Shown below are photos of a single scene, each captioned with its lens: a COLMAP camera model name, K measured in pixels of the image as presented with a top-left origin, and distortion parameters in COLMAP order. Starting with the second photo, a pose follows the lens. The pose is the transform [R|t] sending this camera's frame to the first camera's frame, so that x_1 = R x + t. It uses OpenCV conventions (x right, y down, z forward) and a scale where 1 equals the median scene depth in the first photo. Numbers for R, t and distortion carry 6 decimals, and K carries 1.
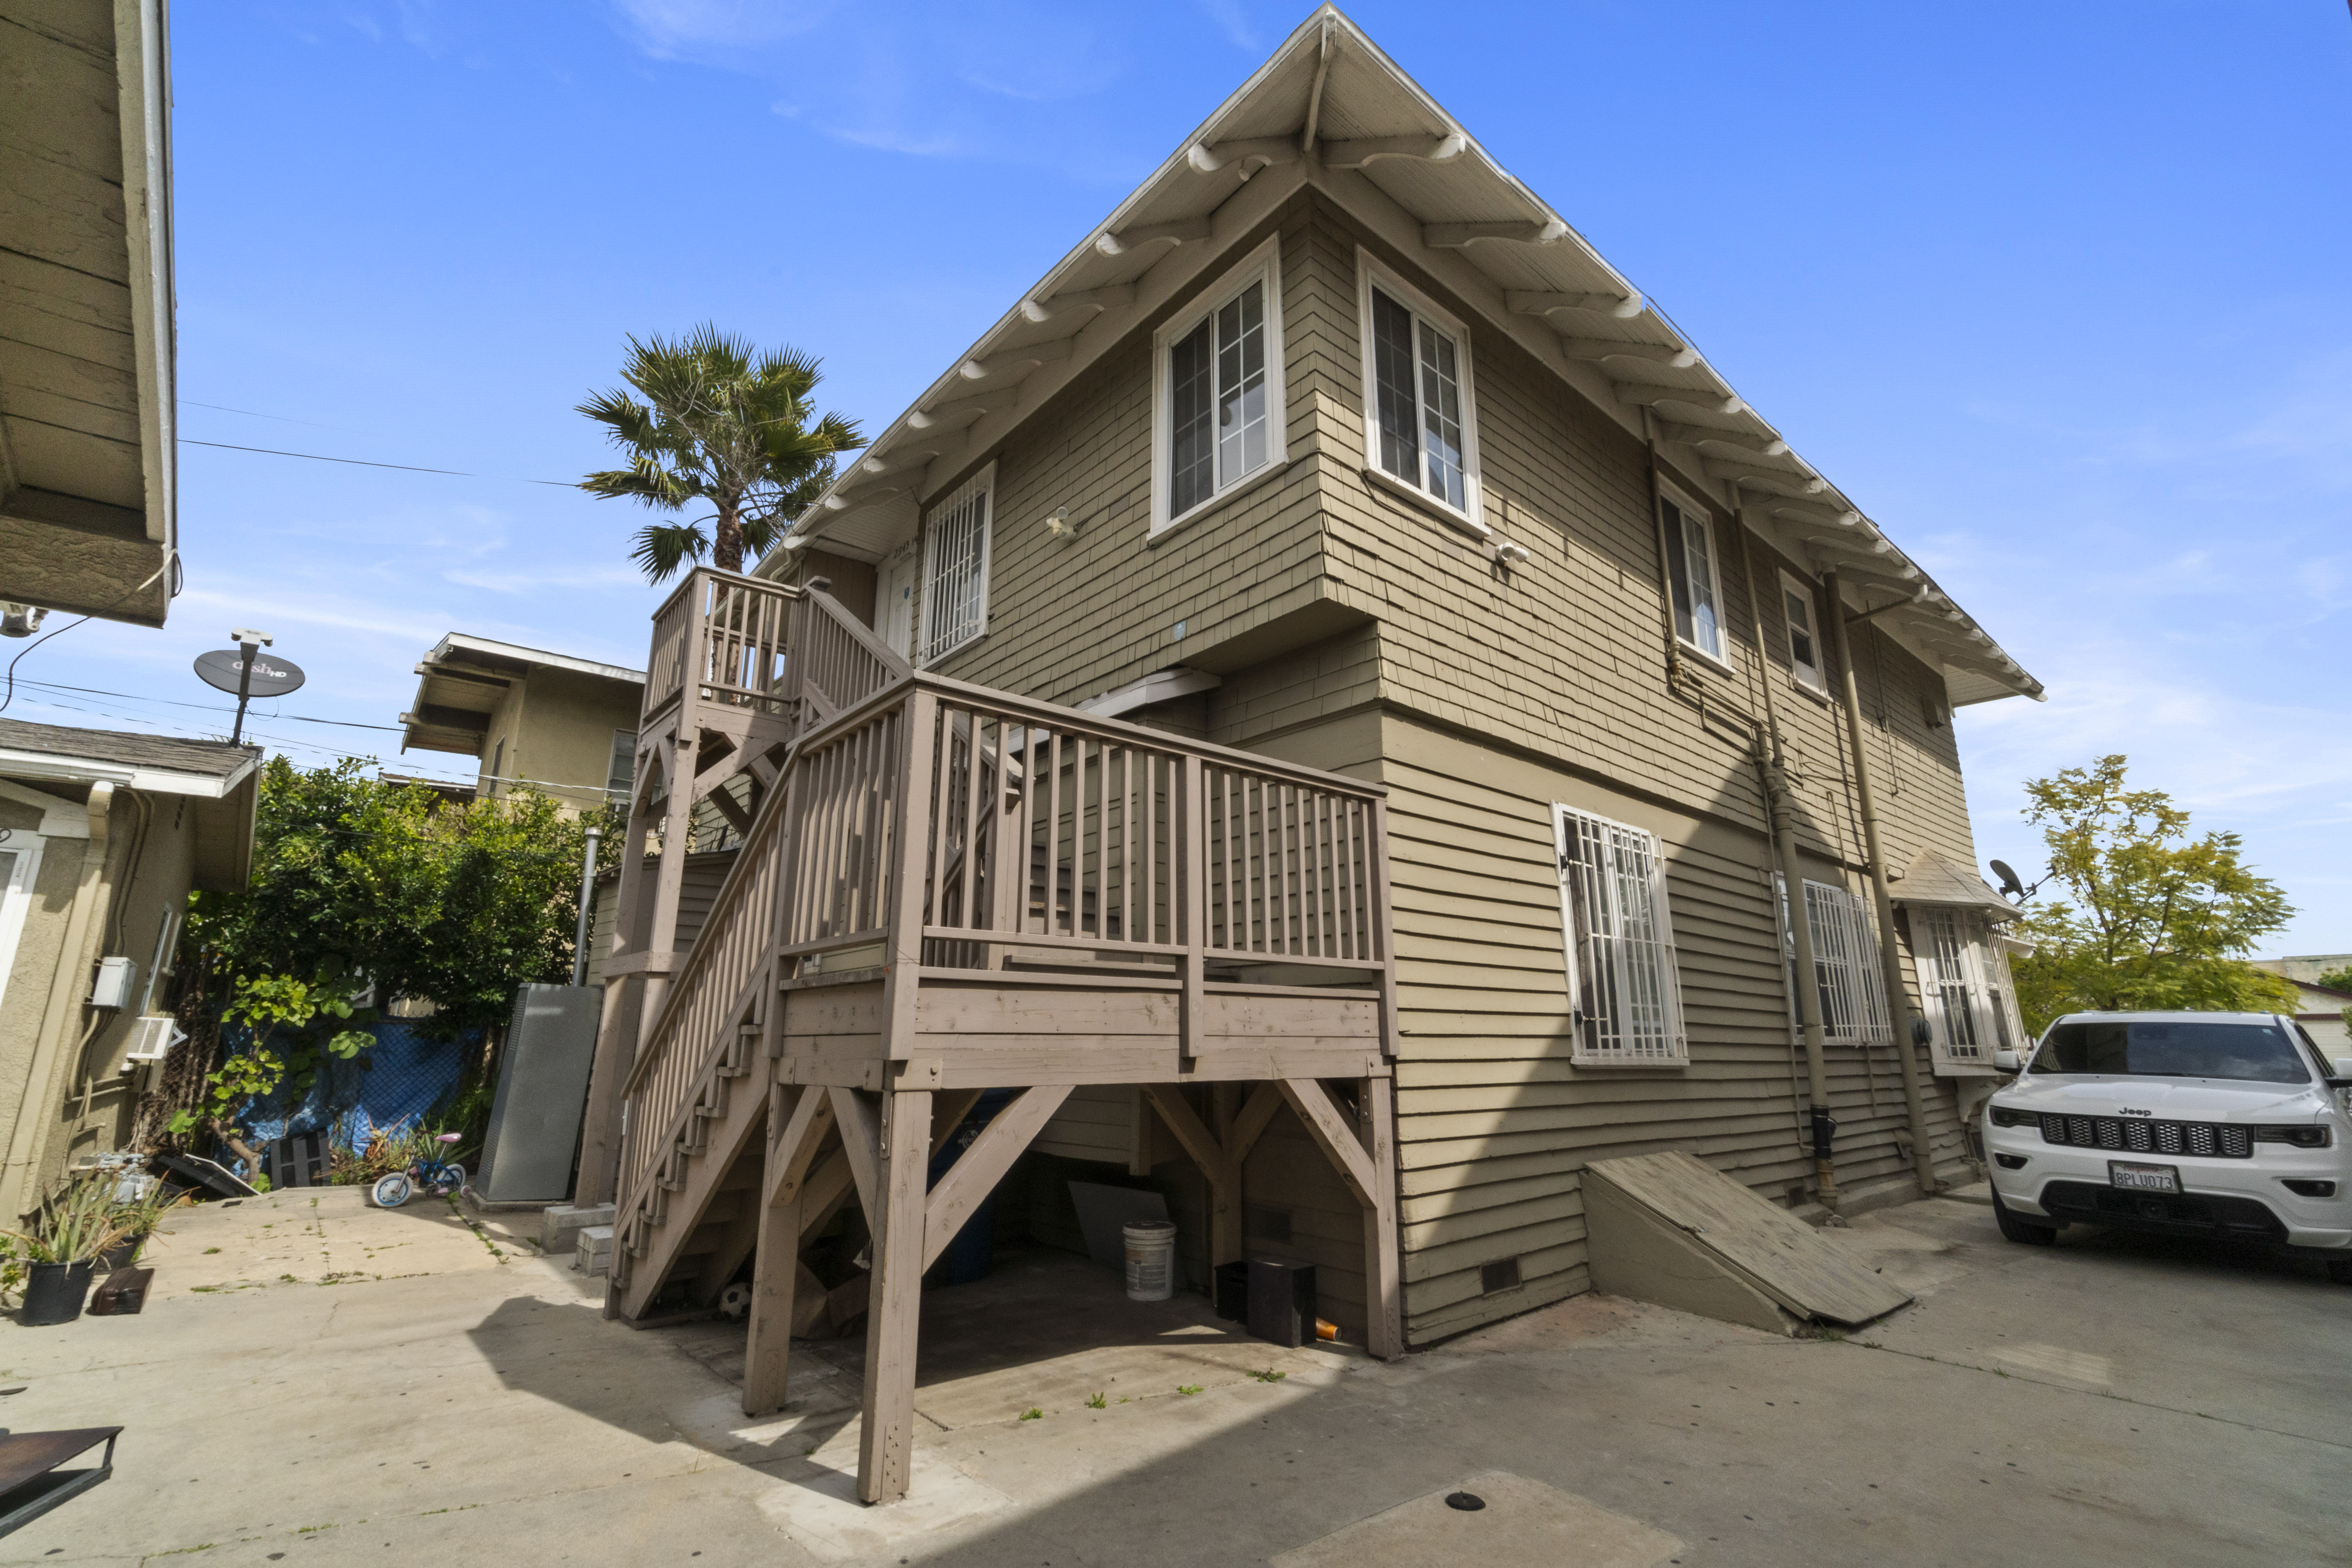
lens RADIAL K [[1018.2, 0, 1152.7], [0, 1018.2, 788.7], [0, 0, 1]] dist [-0.002312, 0.000180]
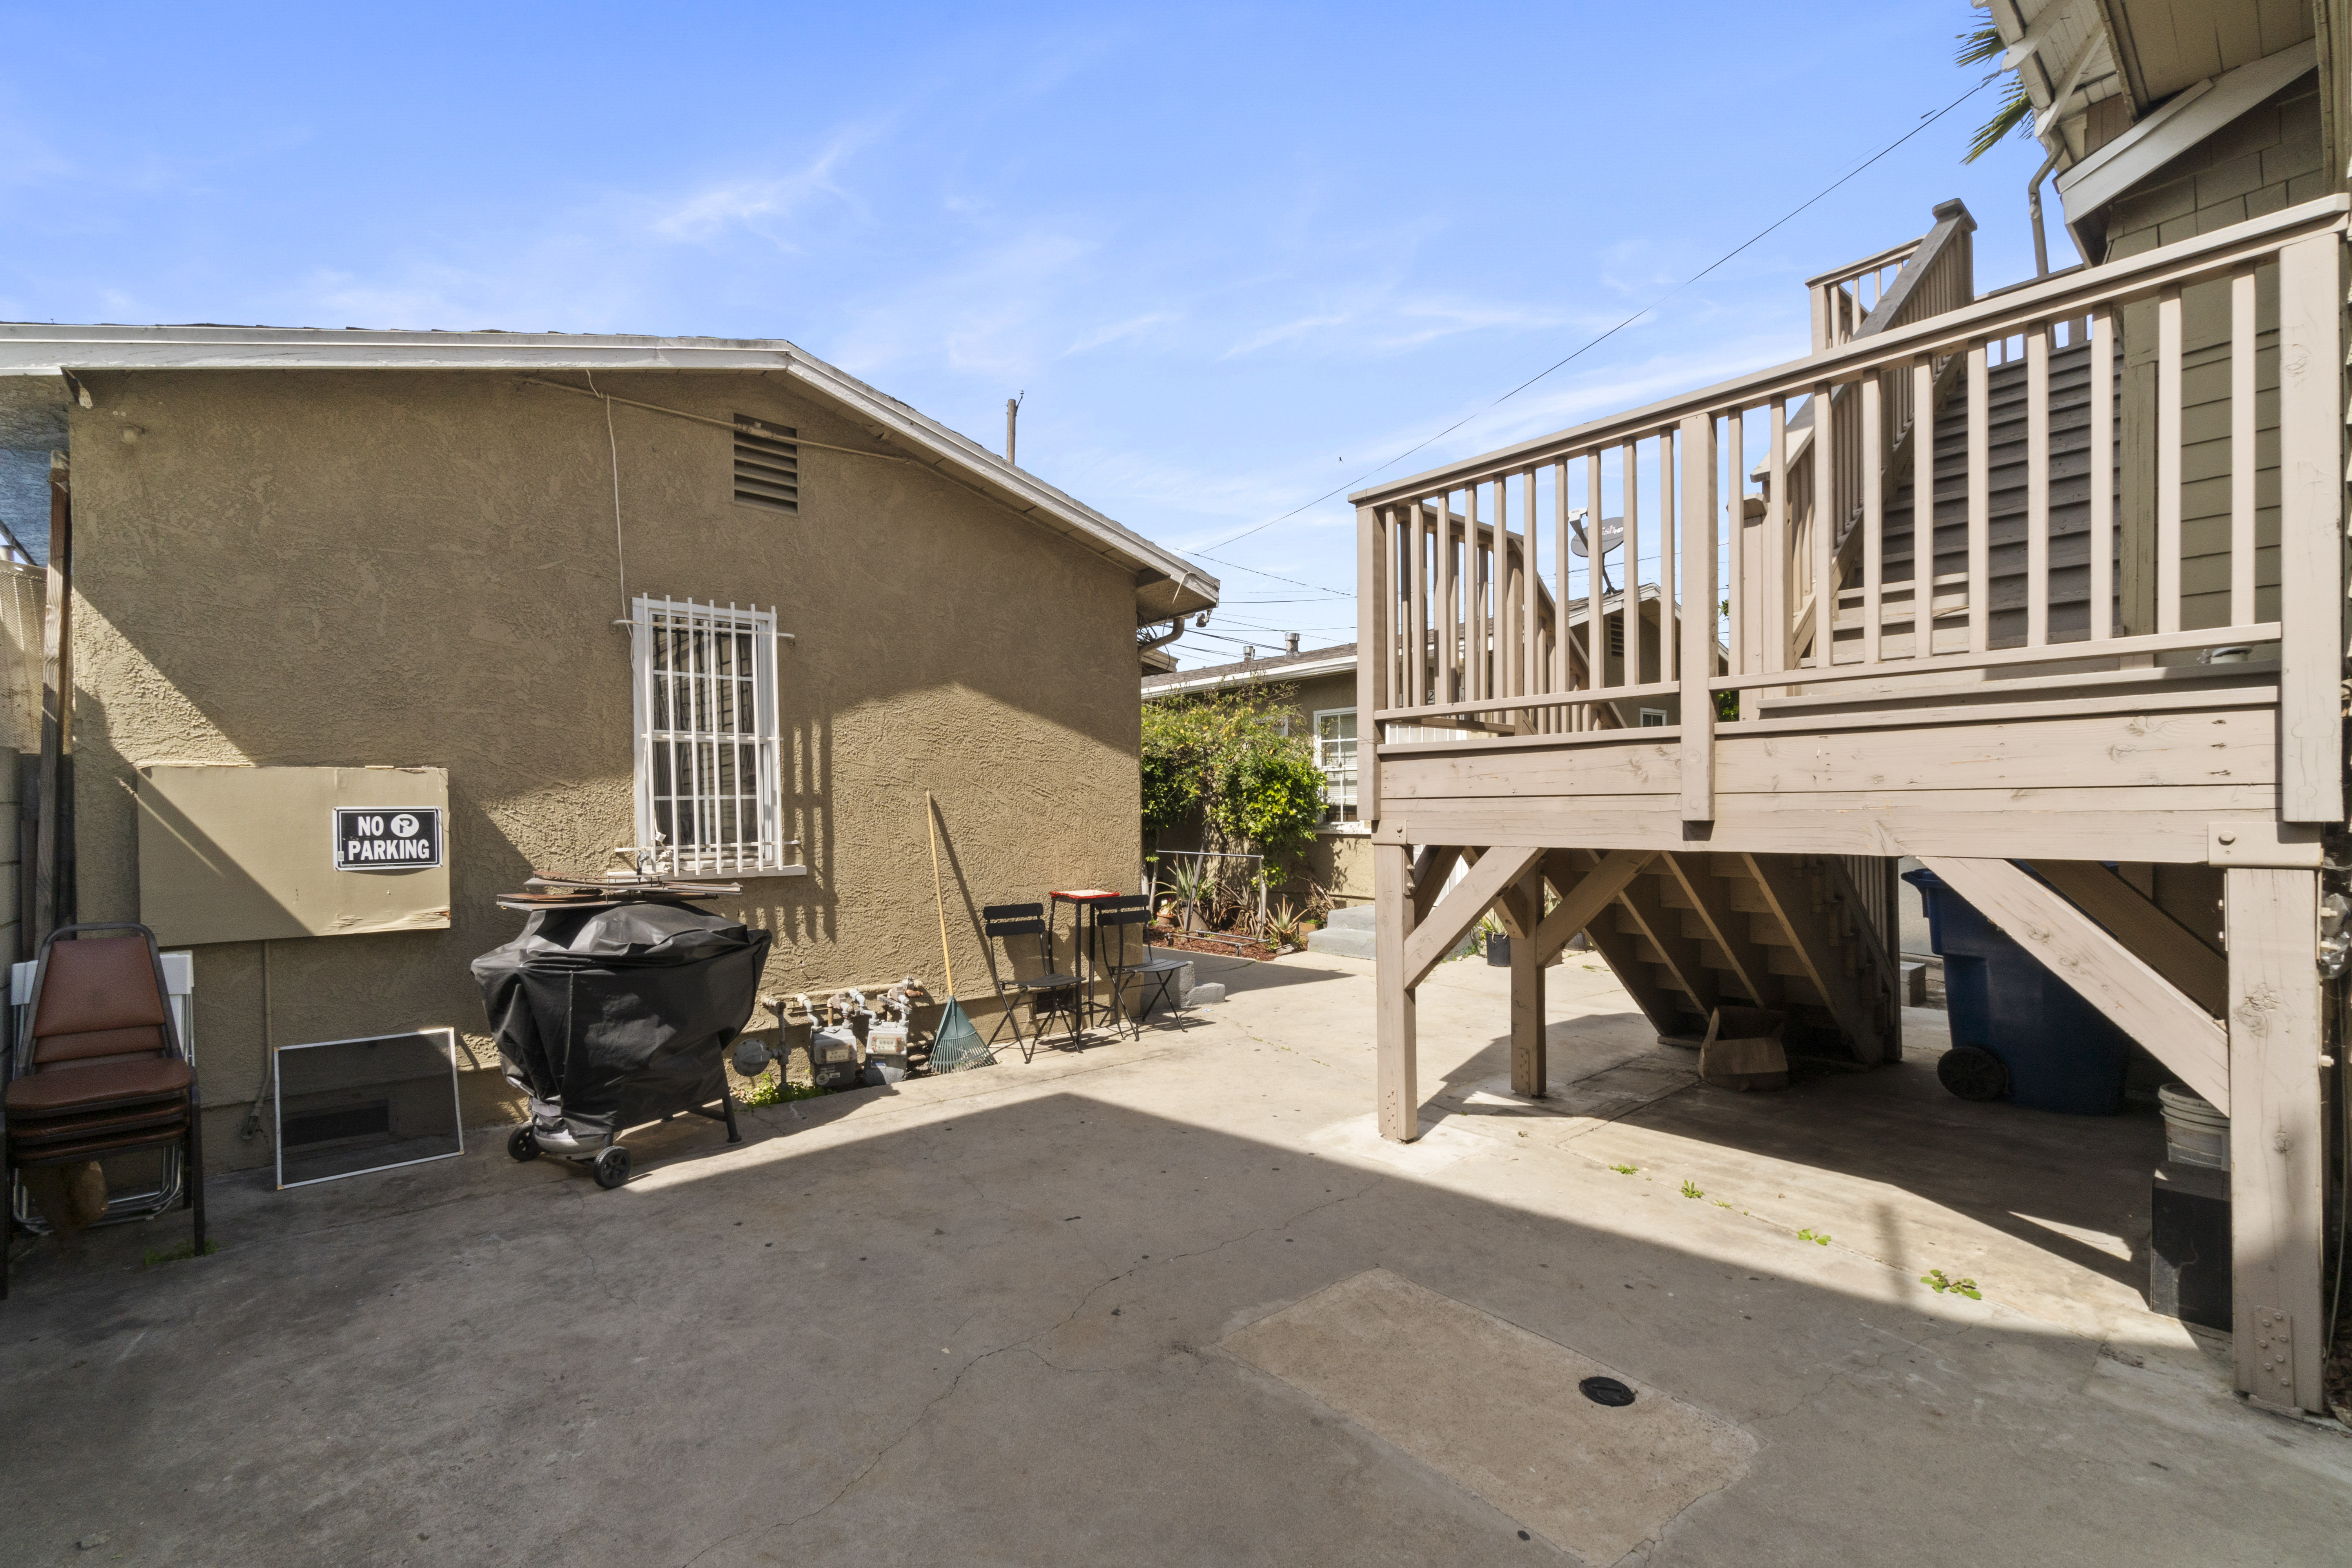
lens RADIAL K [[1018.2, 0, 1152.7], [0, 1018.2, 788.7], [0, 0, 1]] dist [-0.002312, 0.000180]
pose [[0.018246, -0.023502, -0.999557, 0.825773], [0.250548, 0.967933, -0.018185, 0.152115], [0.967932, -0.250106, 0.023549, 0.593290]]
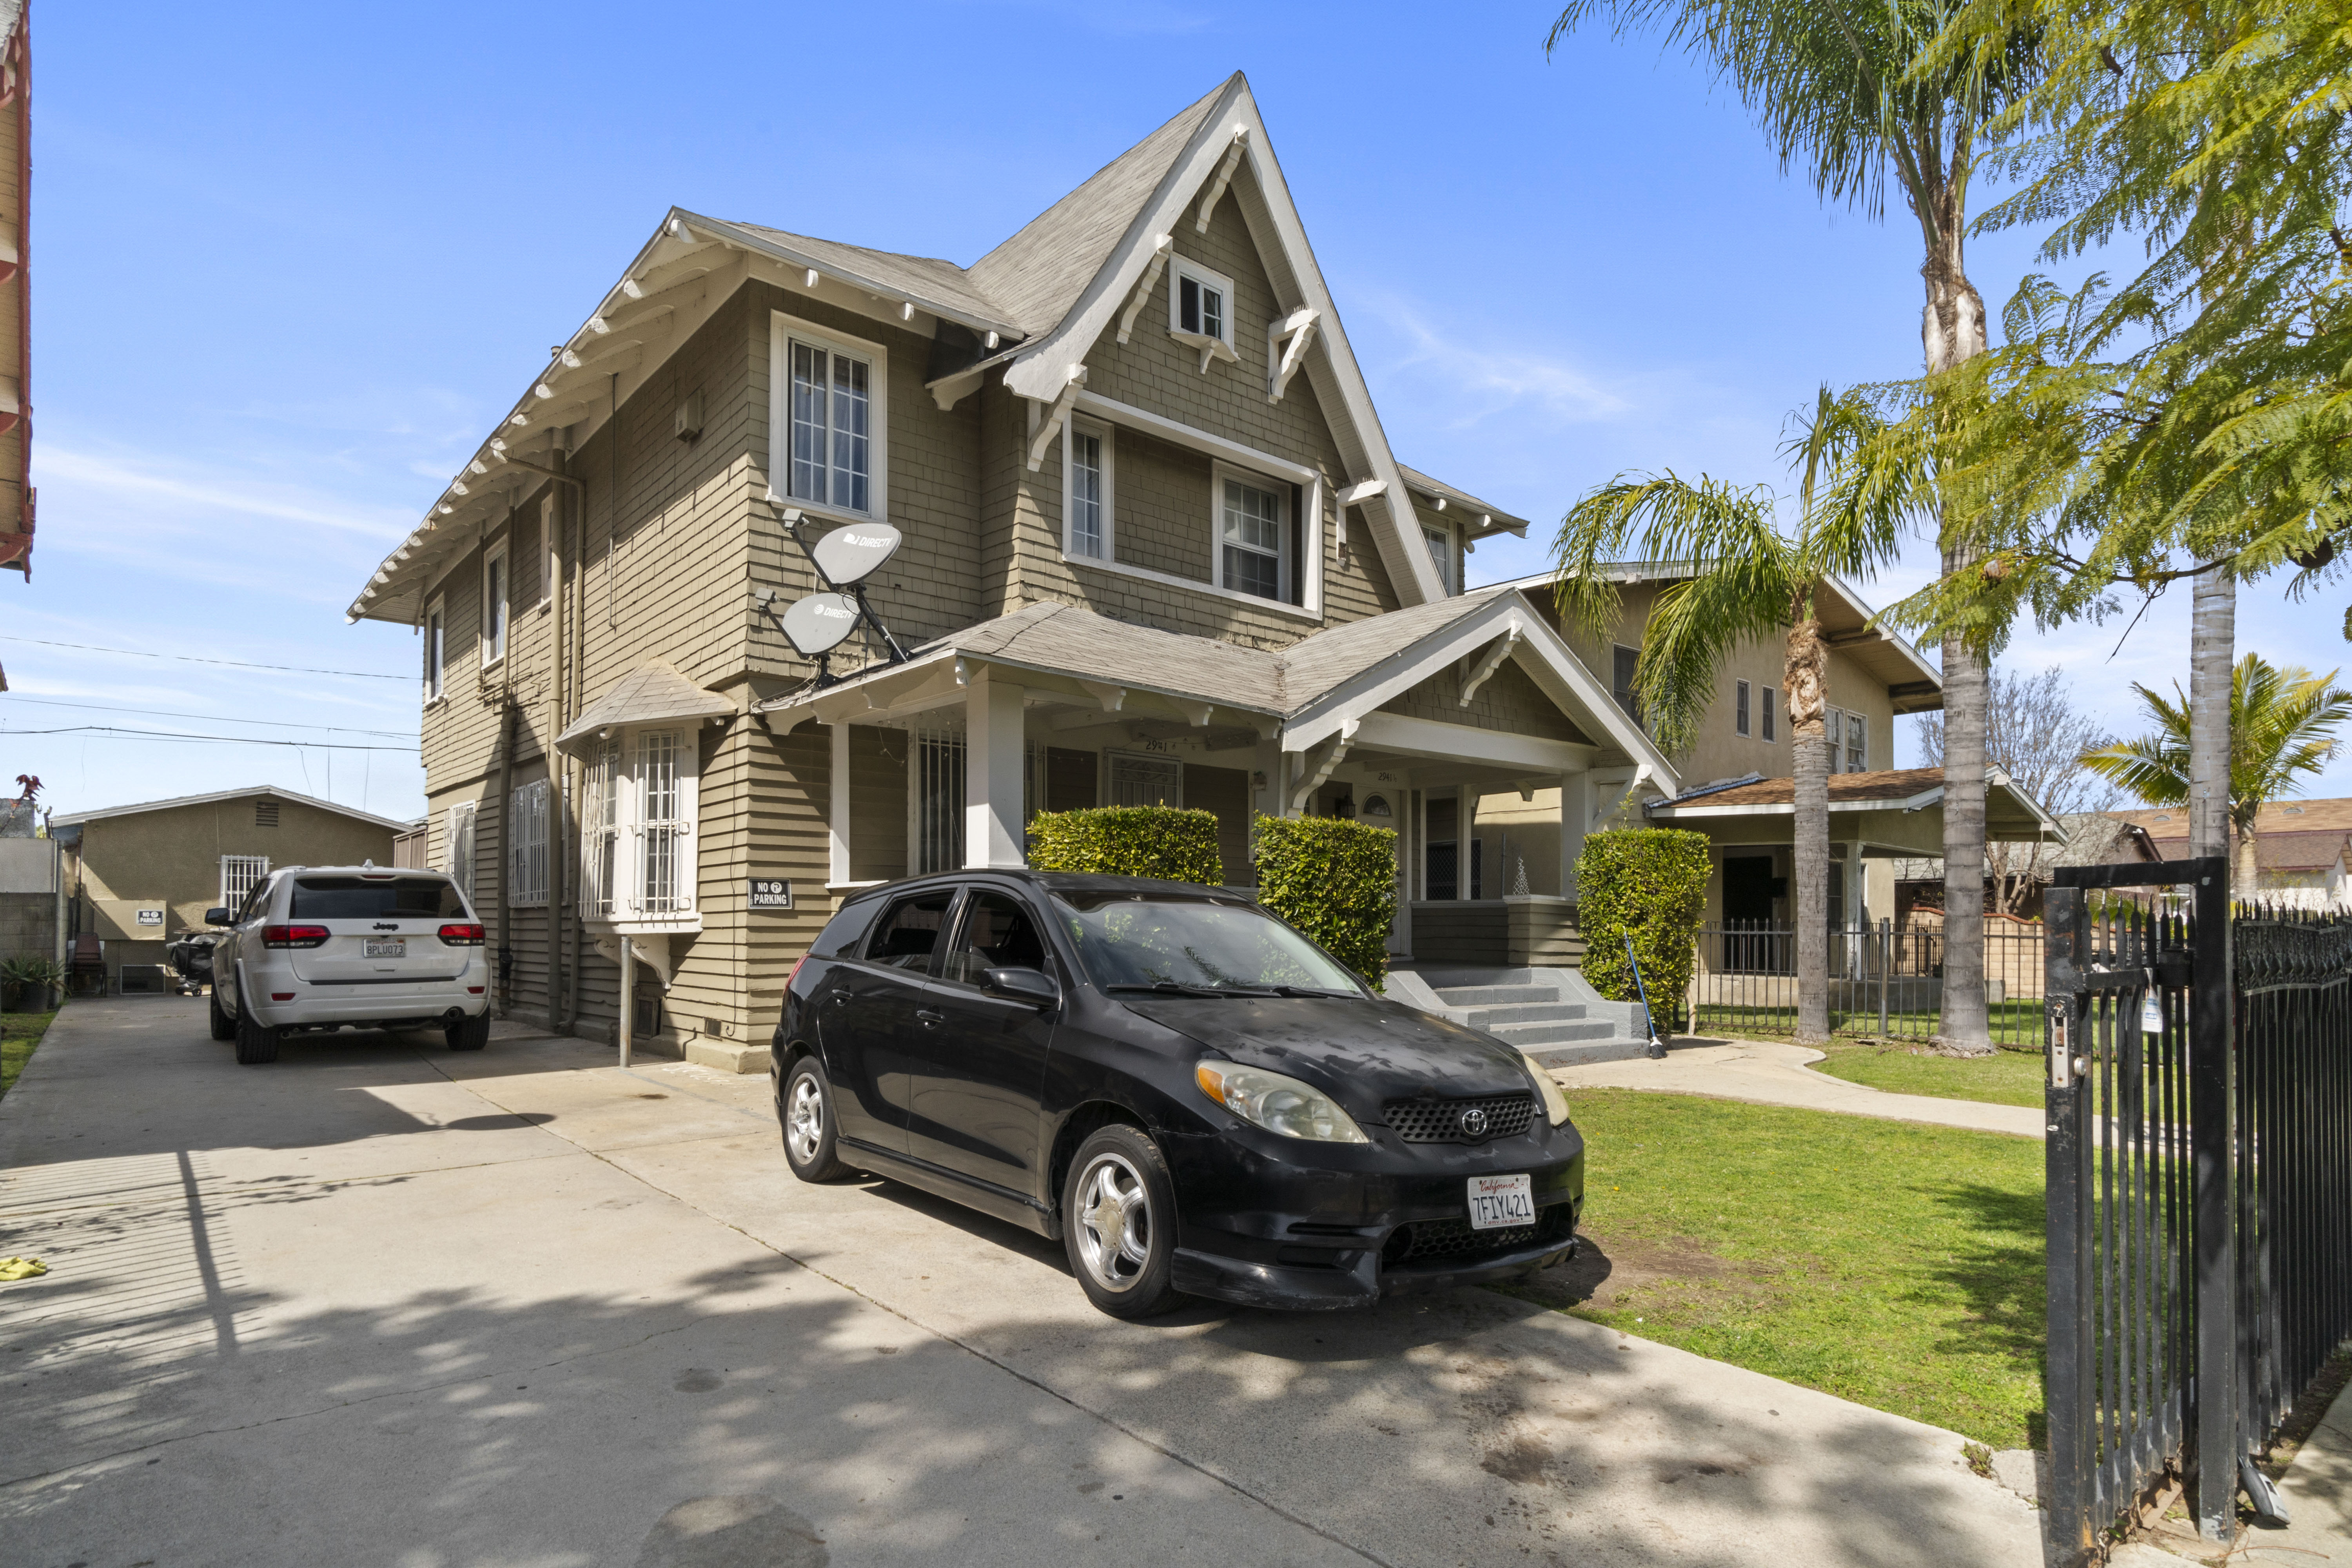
lens RADIAL K [[1228.2, 0, 1176.0], [0, 1228.2, 784.0], [0, 0, 1]] dist [0.001473, 0.000330]
pose [[0.009366, -0.107704, -0.994139, 2.273566], [0.248869, 0.963151, -0.102003, 0.460806], [0.968492, -0.246455, 0.035825, 1.762037]]
